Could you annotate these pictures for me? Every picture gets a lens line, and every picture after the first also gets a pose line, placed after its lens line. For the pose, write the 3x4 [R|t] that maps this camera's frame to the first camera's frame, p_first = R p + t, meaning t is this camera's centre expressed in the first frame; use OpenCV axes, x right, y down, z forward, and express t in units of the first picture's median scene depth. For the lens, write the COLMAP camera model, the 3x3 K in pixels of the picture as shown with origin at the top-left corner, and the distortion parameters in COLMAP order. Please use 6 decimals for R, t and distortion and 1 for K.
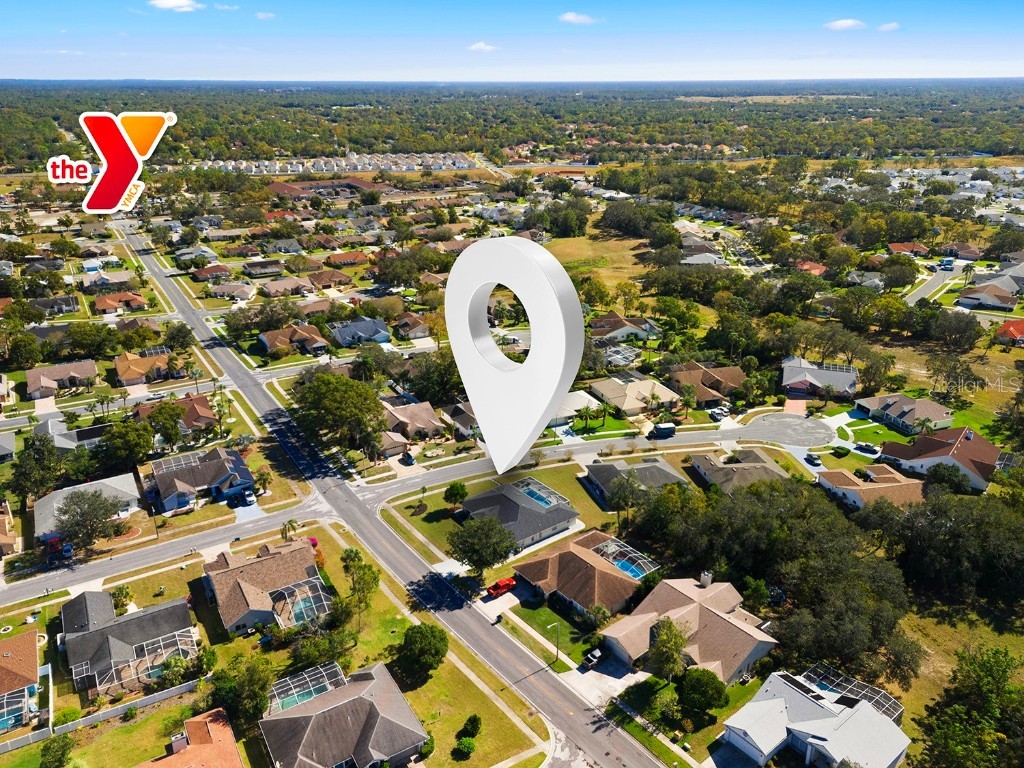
lens RADIAL K [[750.6, 0, 503.5], [0, 750.6, 380.2], [0, 0, 1]] dist [0.043331, 0.001767]
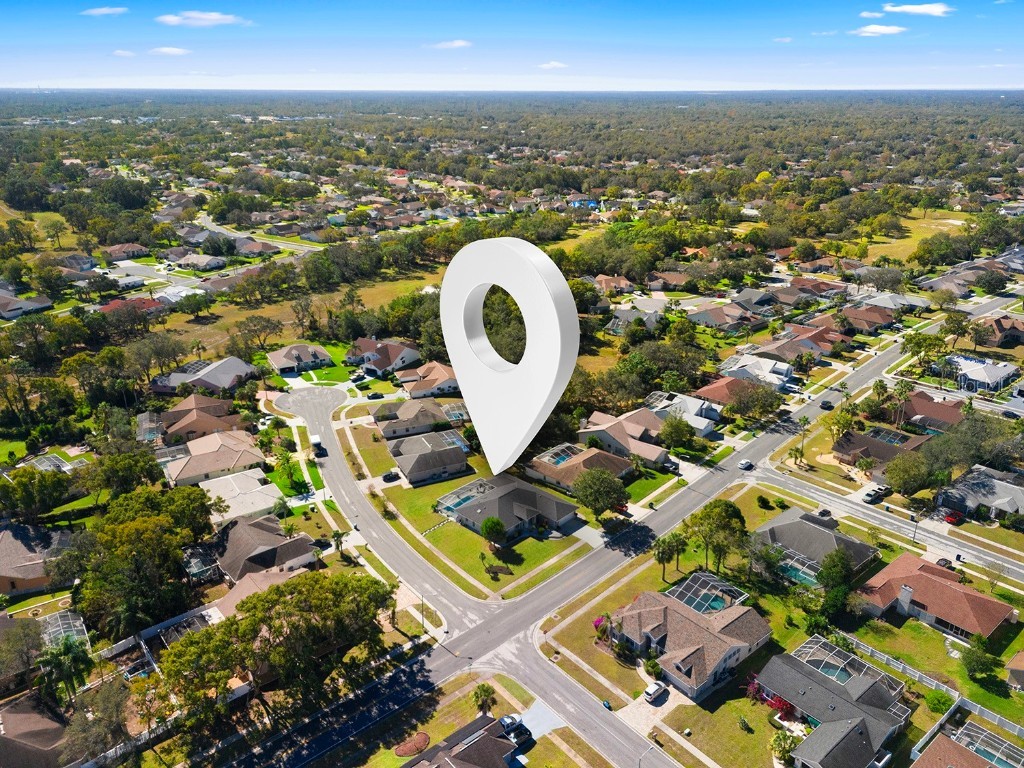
lens RADIAL K [[750.6, 0, 503.5], [0, 750.6, 380.2], [0, 0, 1]] dist [0.043331, 0.001767]
pose [[-0.156297, -0.352408, 0.922703, -0.784858], [0.365164, 0.847378, 0.385494, -0.328556], [-0.917729, 0.397189, -0.003756, 0.840920]]
